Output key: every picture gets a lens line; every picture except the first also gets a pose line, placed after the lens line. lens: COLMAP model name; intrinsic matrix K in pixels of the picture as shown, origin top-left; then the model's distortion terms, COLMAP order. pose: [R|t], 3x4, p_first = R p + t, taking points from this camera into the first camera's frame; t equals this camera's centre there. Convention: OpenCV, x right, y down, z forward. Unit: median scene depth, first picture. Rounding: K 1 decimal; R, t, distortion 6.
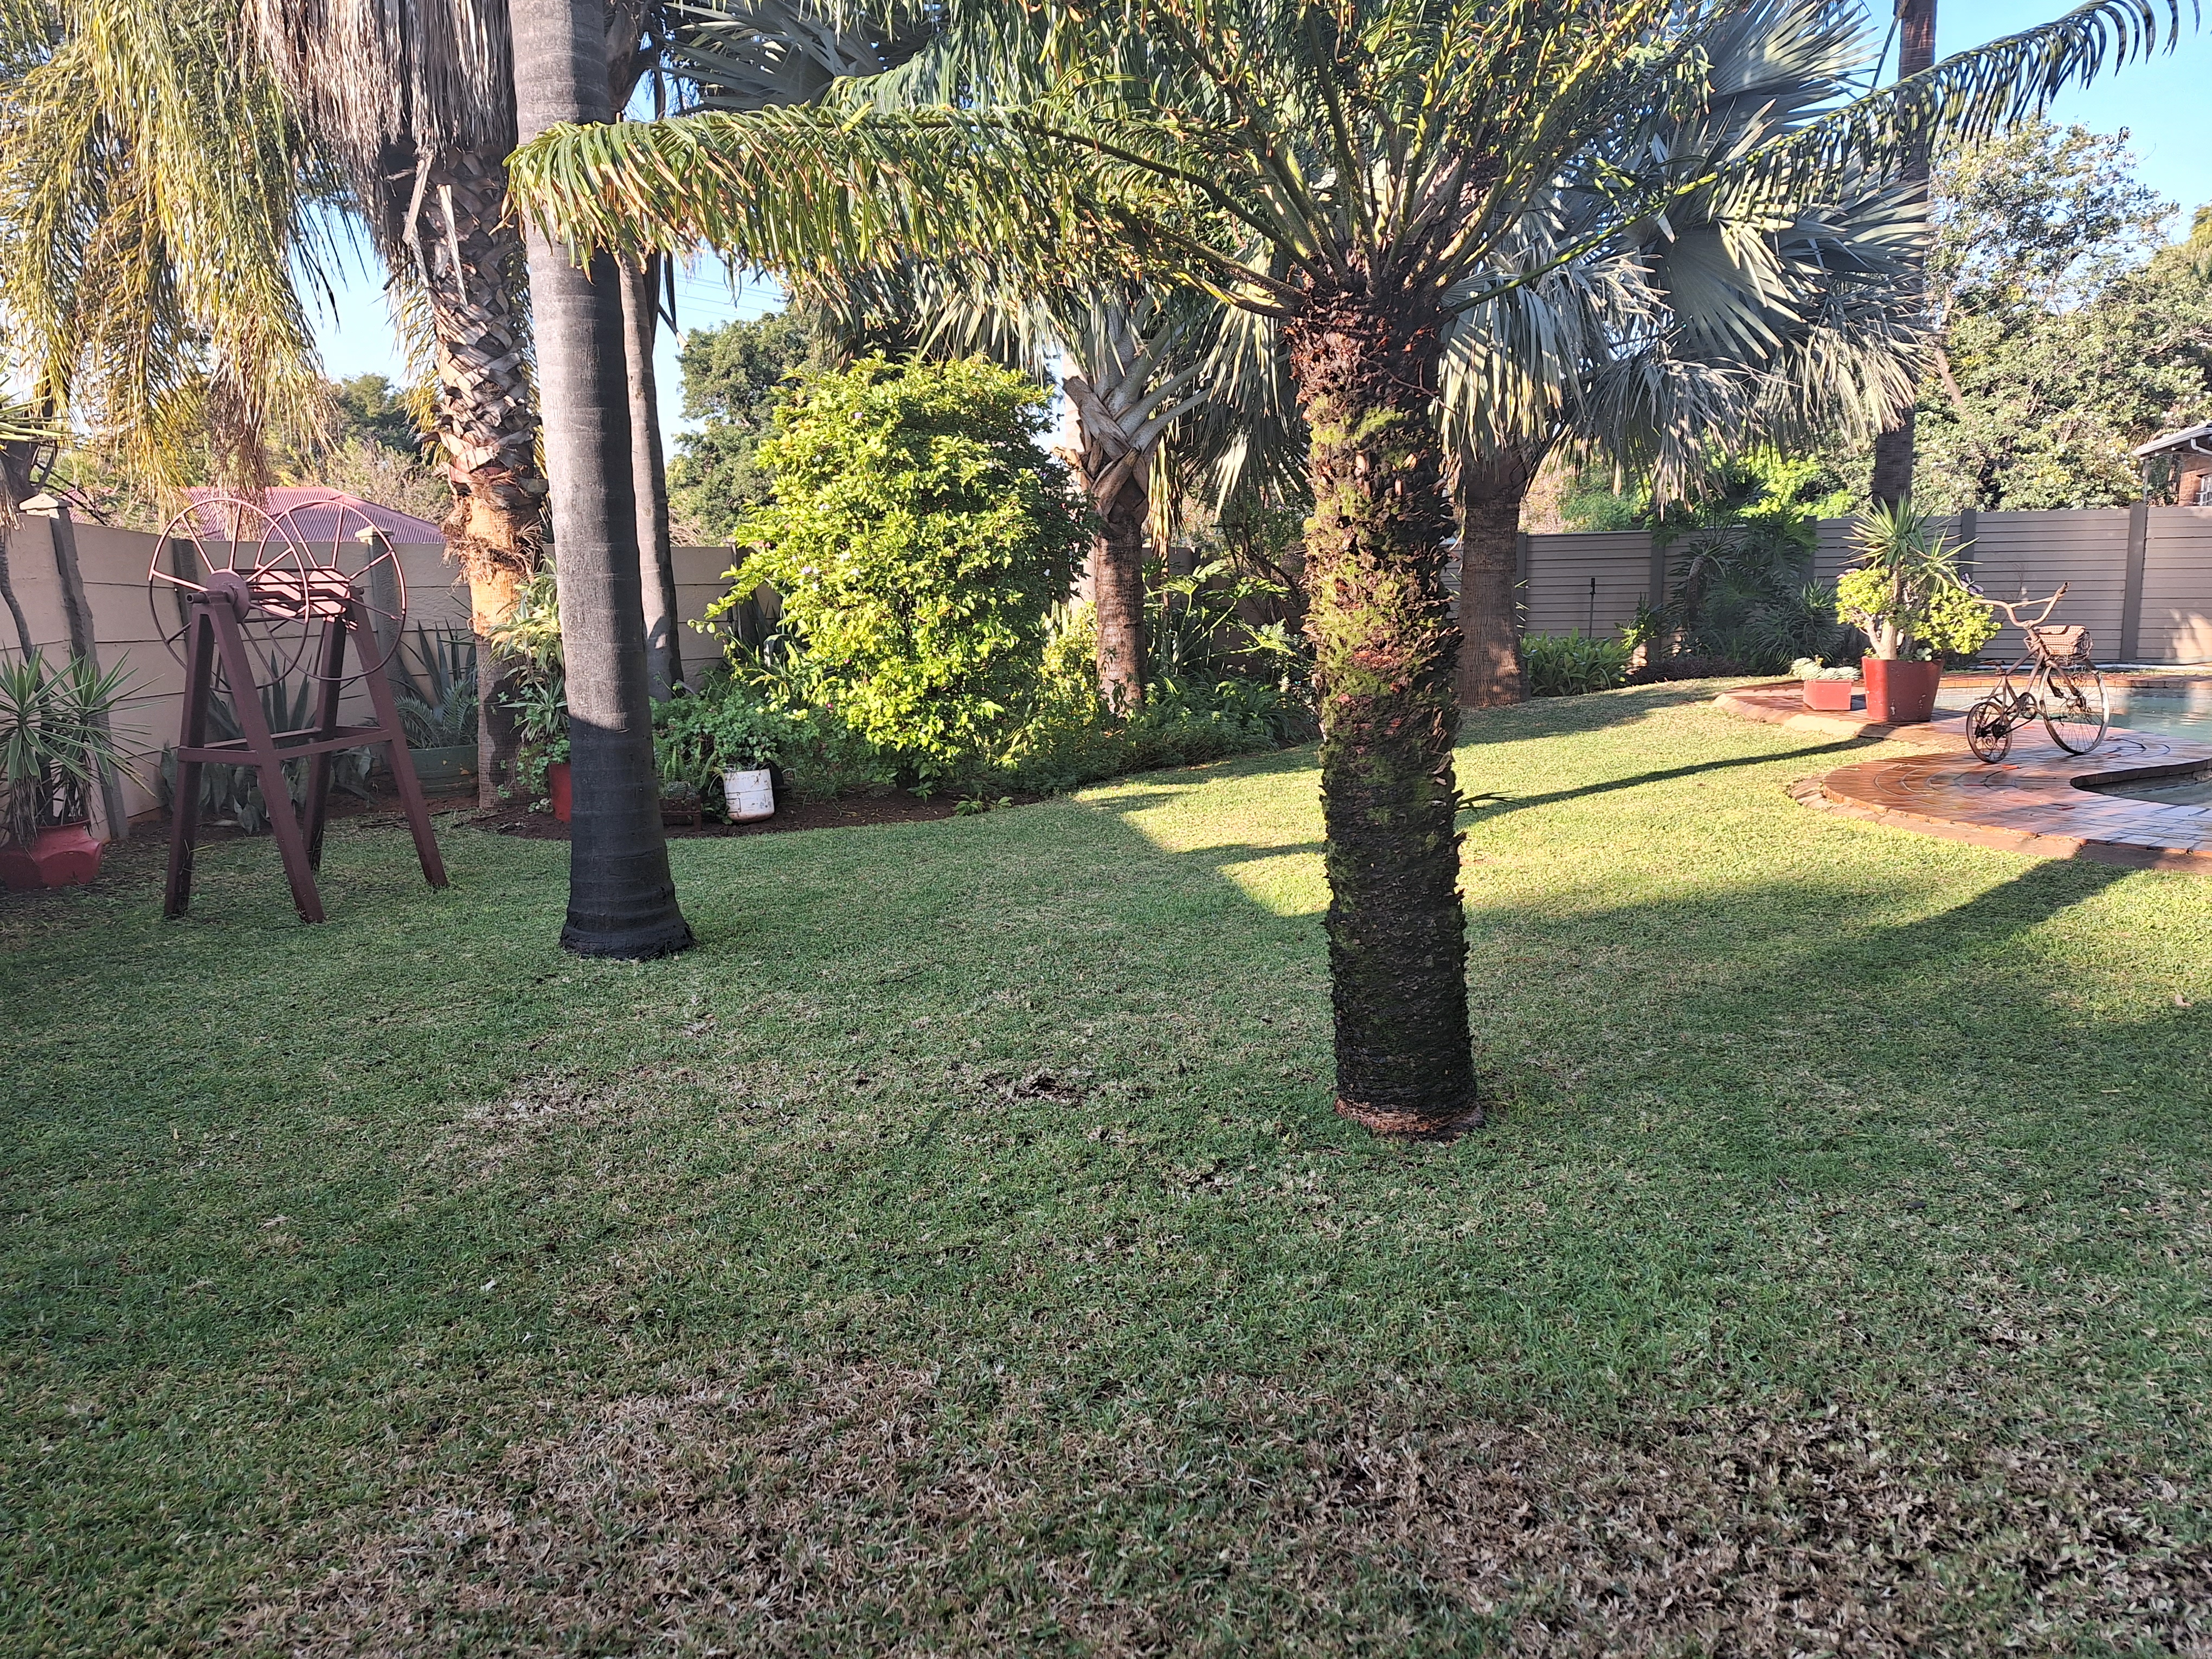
lens RADIAL K [[1561.5, 0, 1088.4], [0, 1561.5, 835.6], [0, 0, 1]] dist [0.085772, -0.095625]
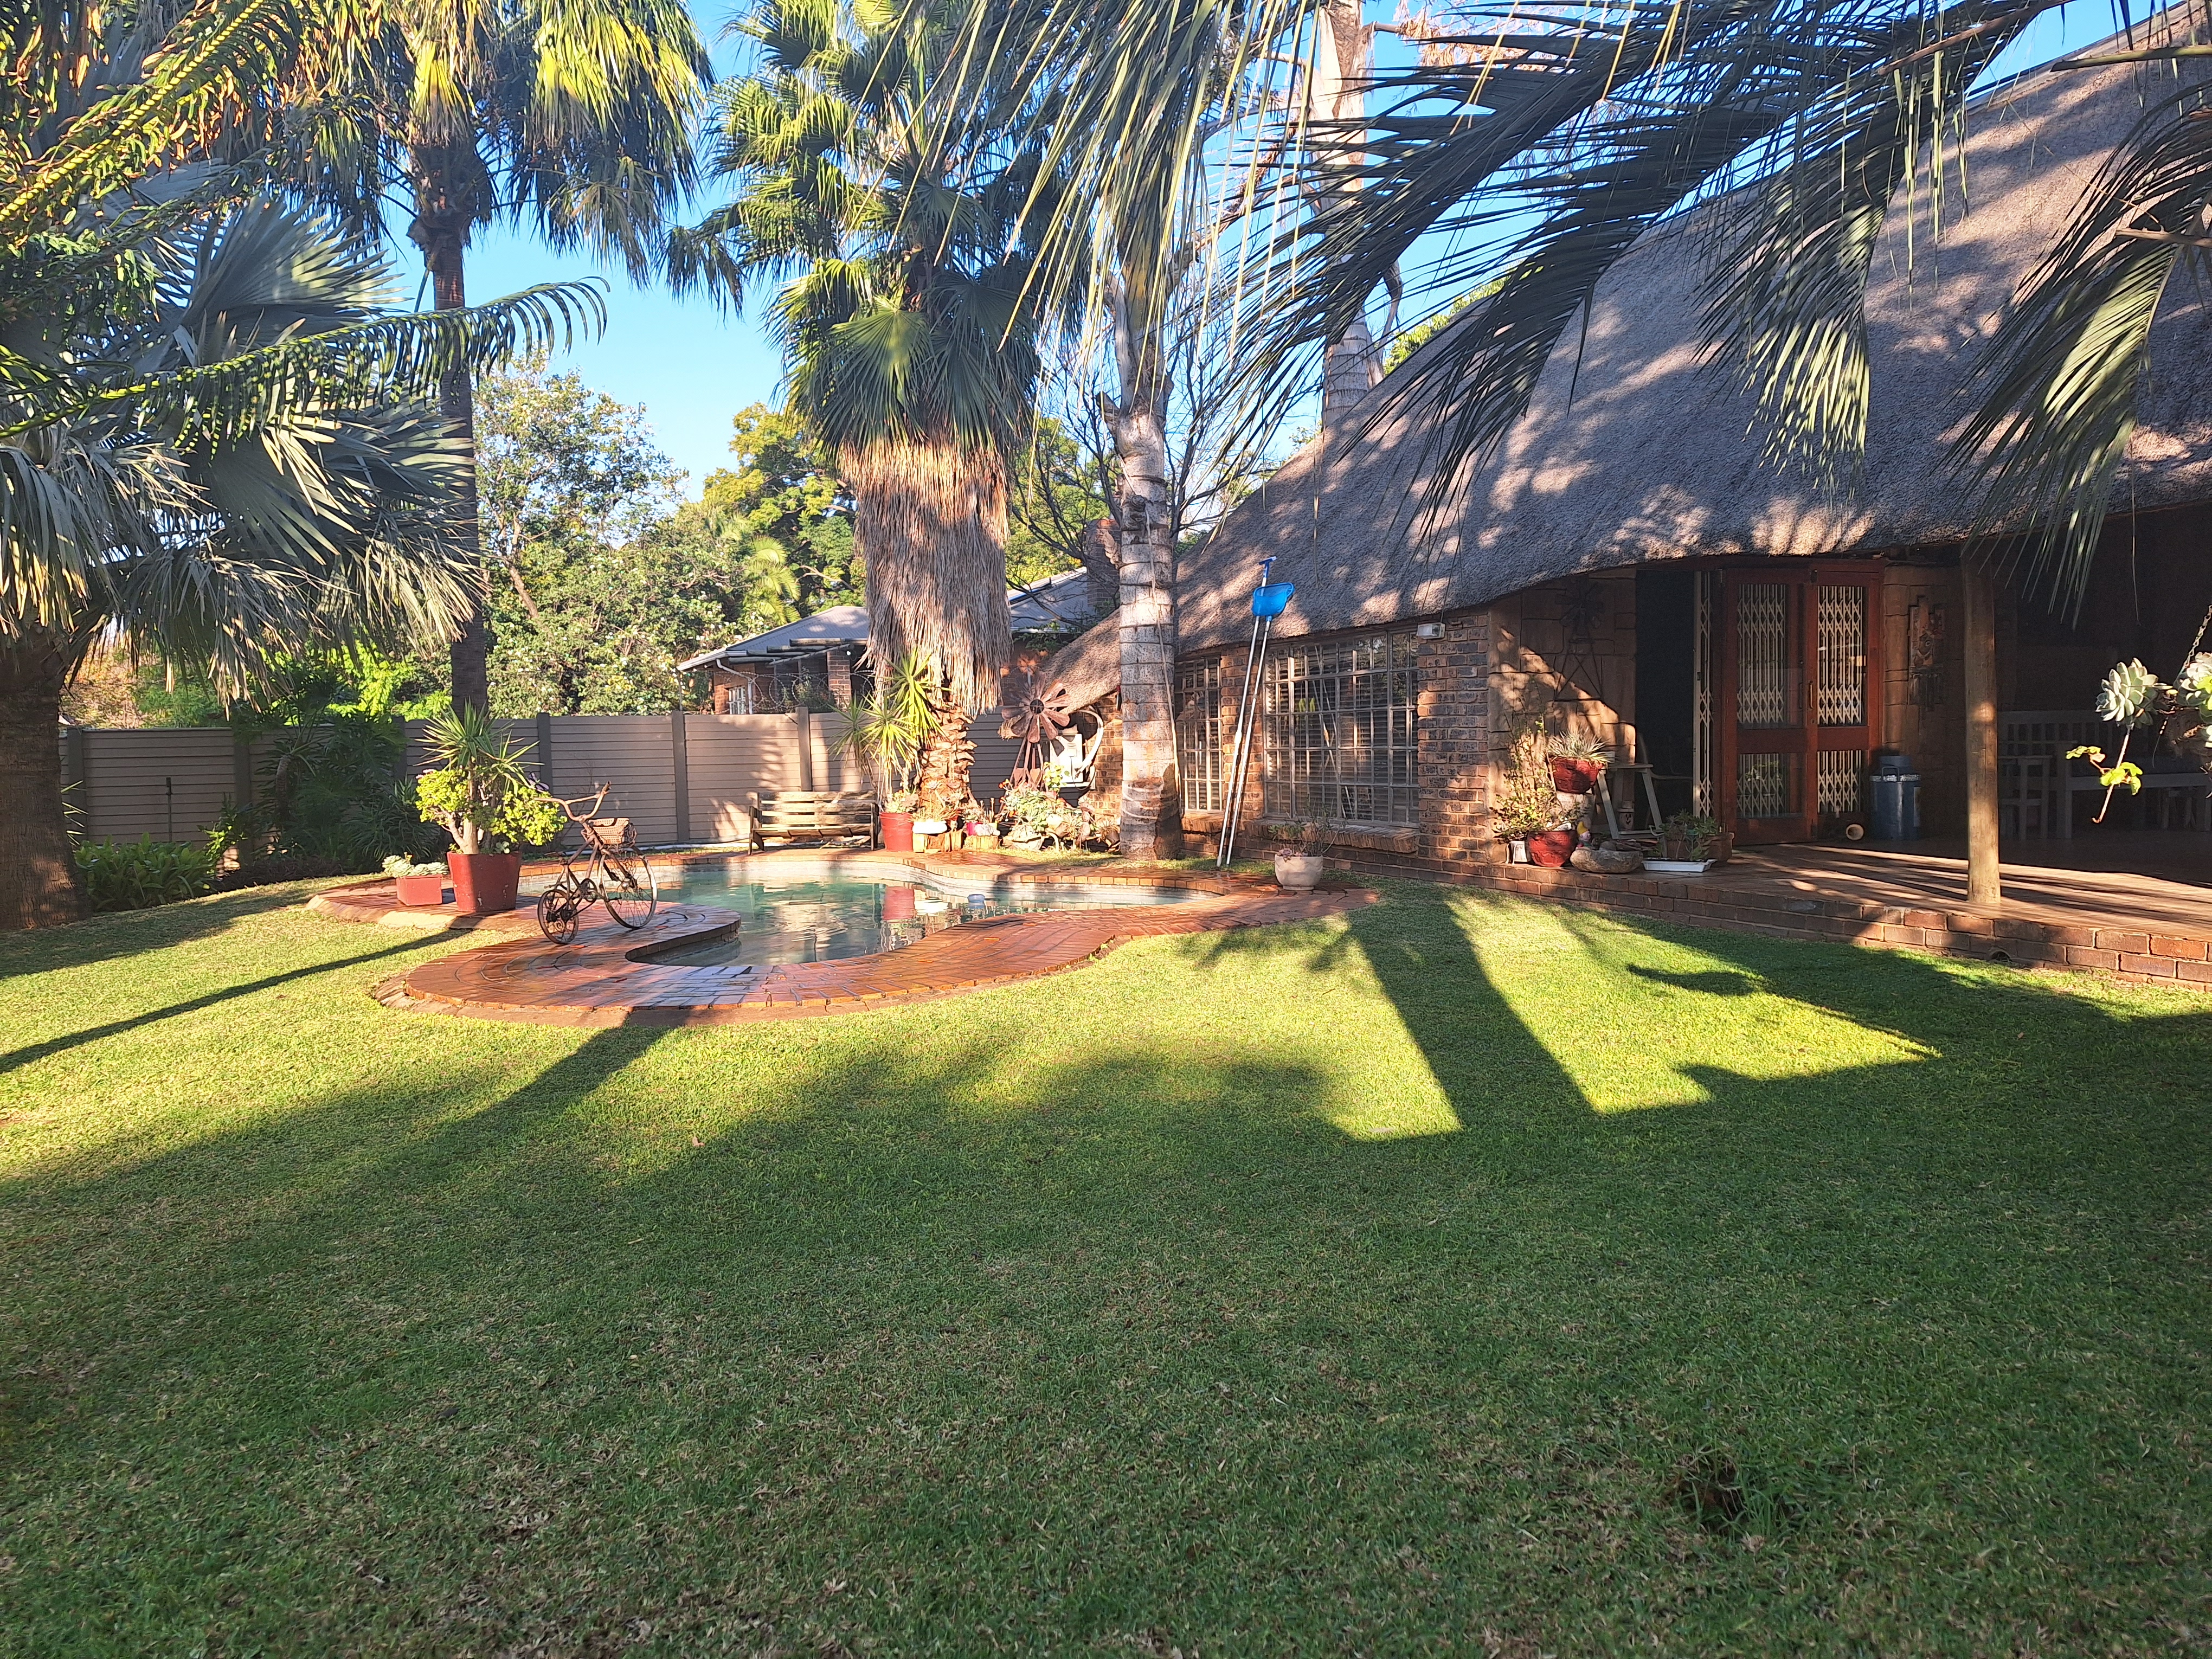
lens RADIAL K [[1527.1, 0, 1100.5], [0, 1527.1, 821.8], [0, 0, 1]] dist [0.141921, -0.192631]
pose [[0.676113, -0.038021, 0.735816, 0.028325], [0.131730, 0.988815, -0.069948, -0.004832], [-0.724926, 0.144221, 0.673559, -0.007433]]
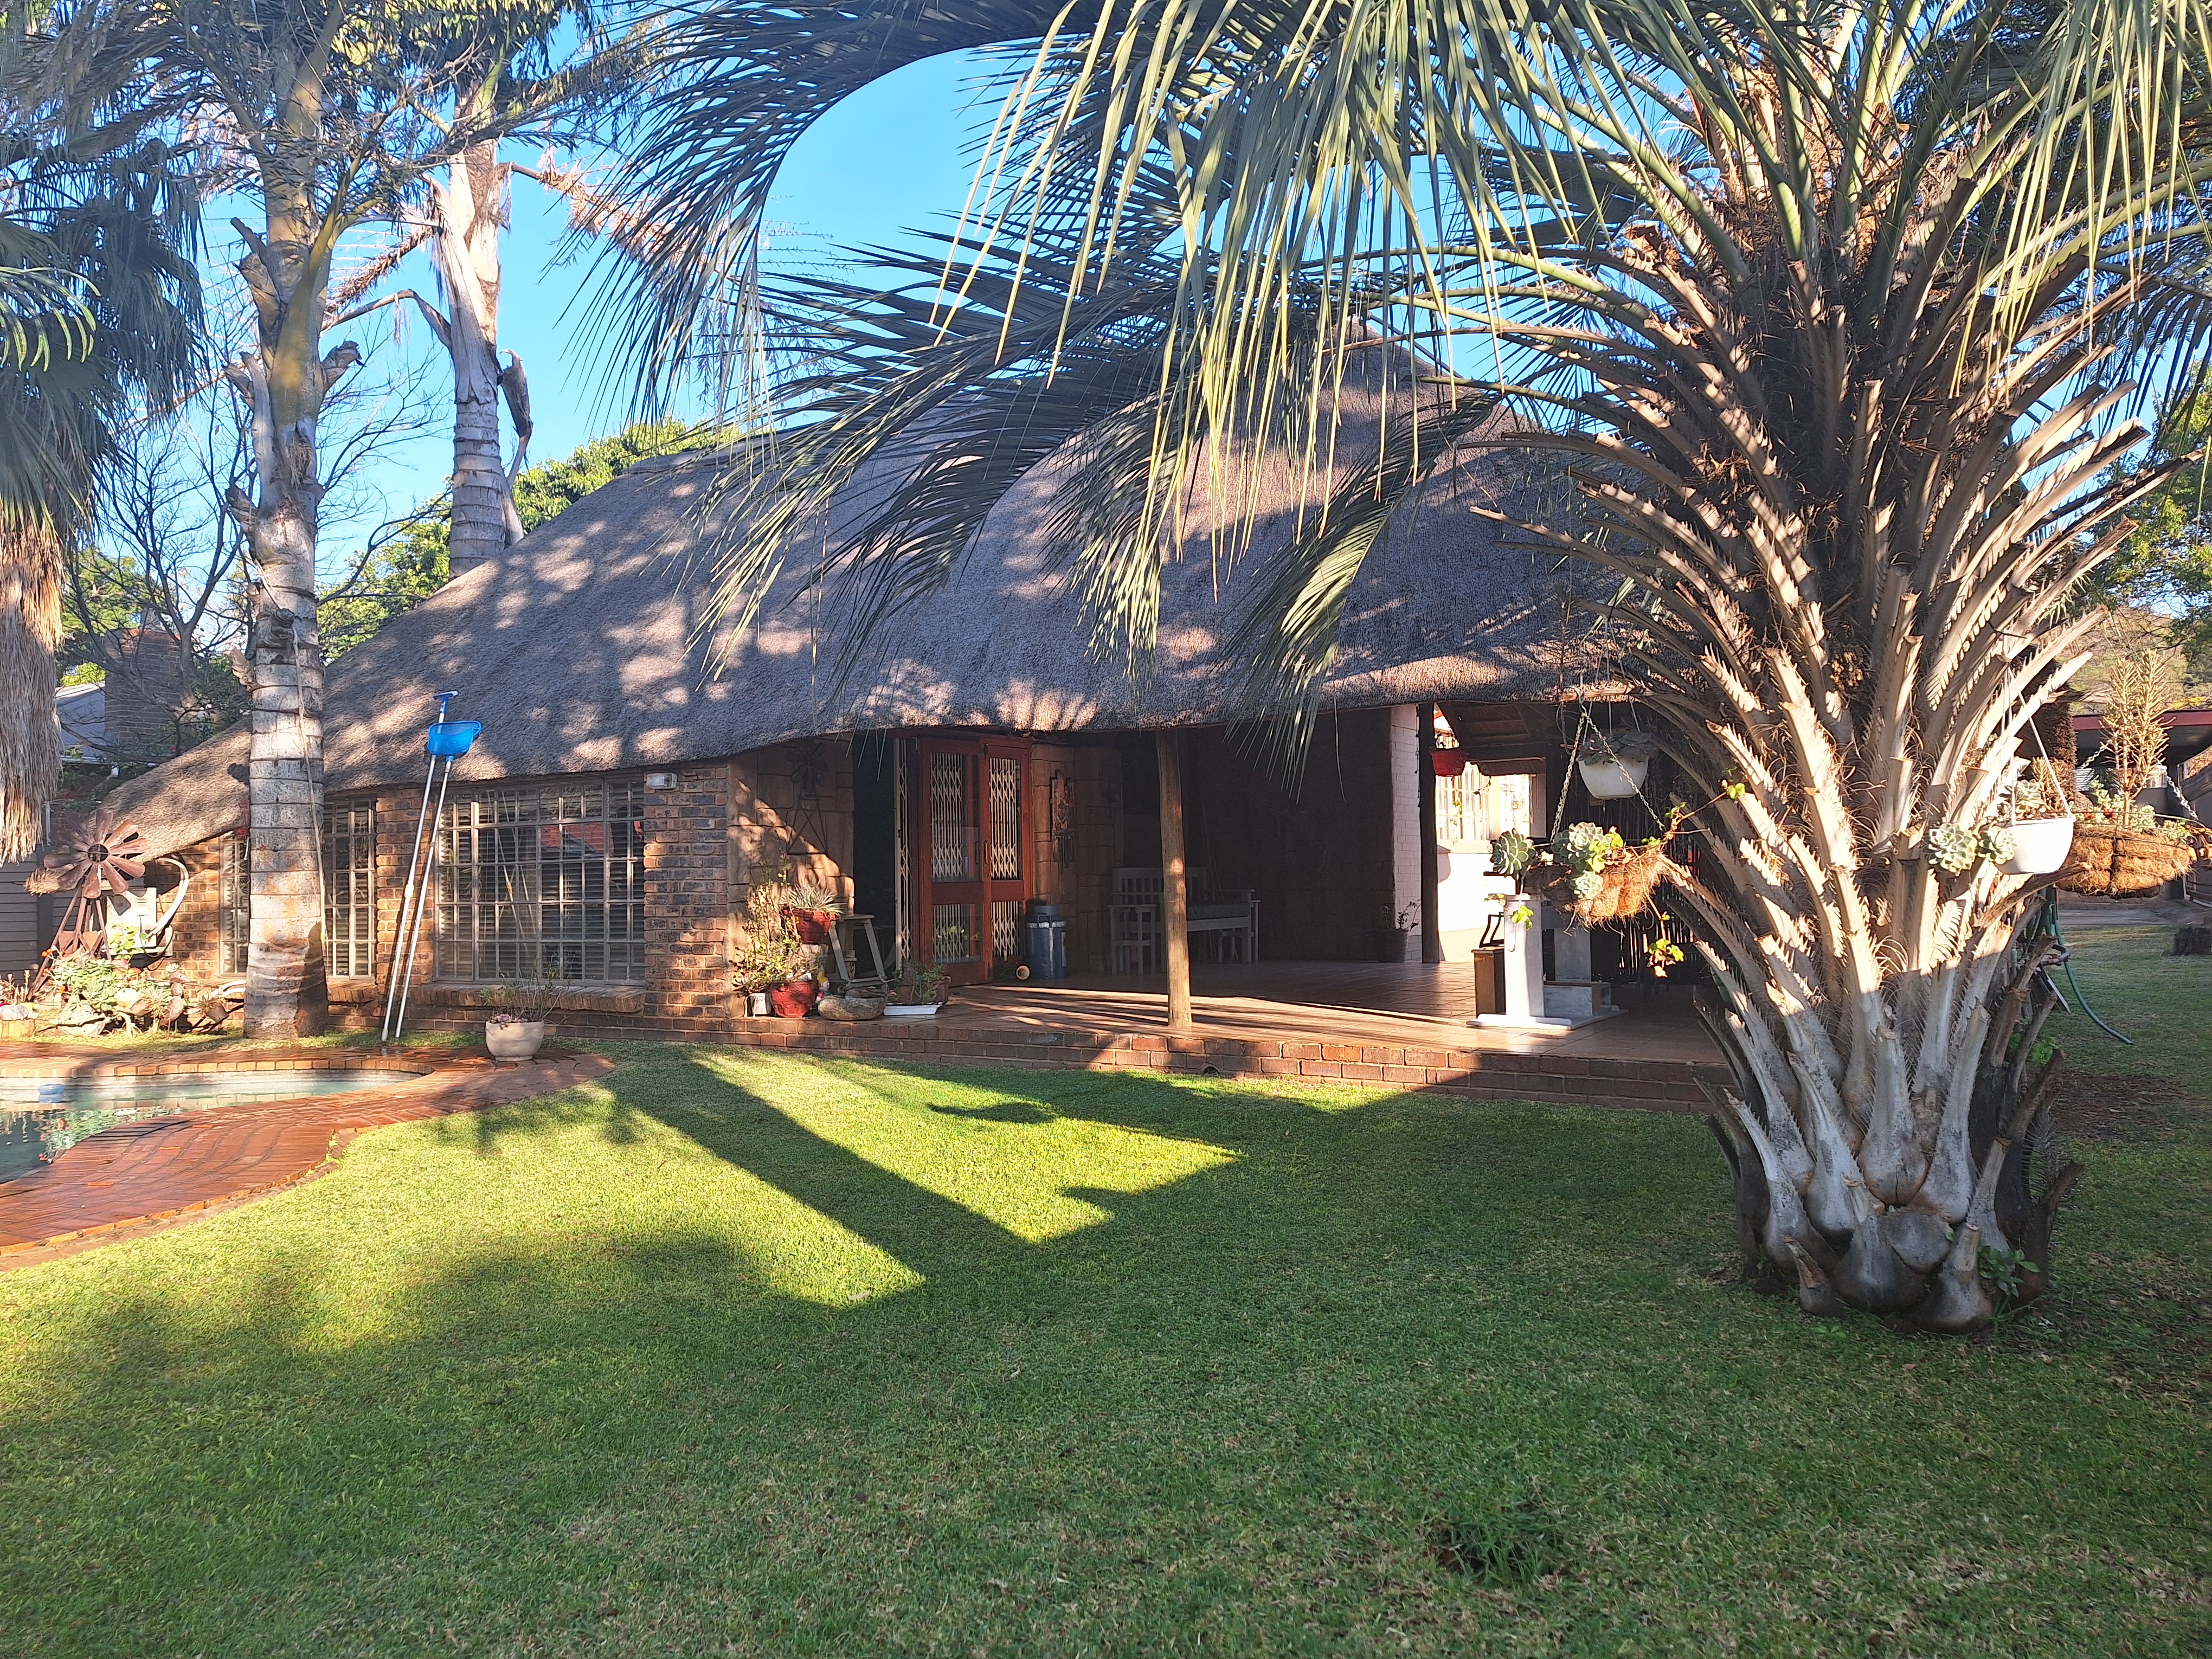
lens RADIAL K [[1529.7, 0, 1125.7], [0, 1529.7, 809.2], [0, 0, 1]] dist [0.109504, -0.137401]
pose [[0.123164, 0.054157, 0.990907, -0.027365], [0.181478, 0.980443, -0.076142, -0.028227], [-0.975652, 0.189206, 0.110927, 0.128326]]
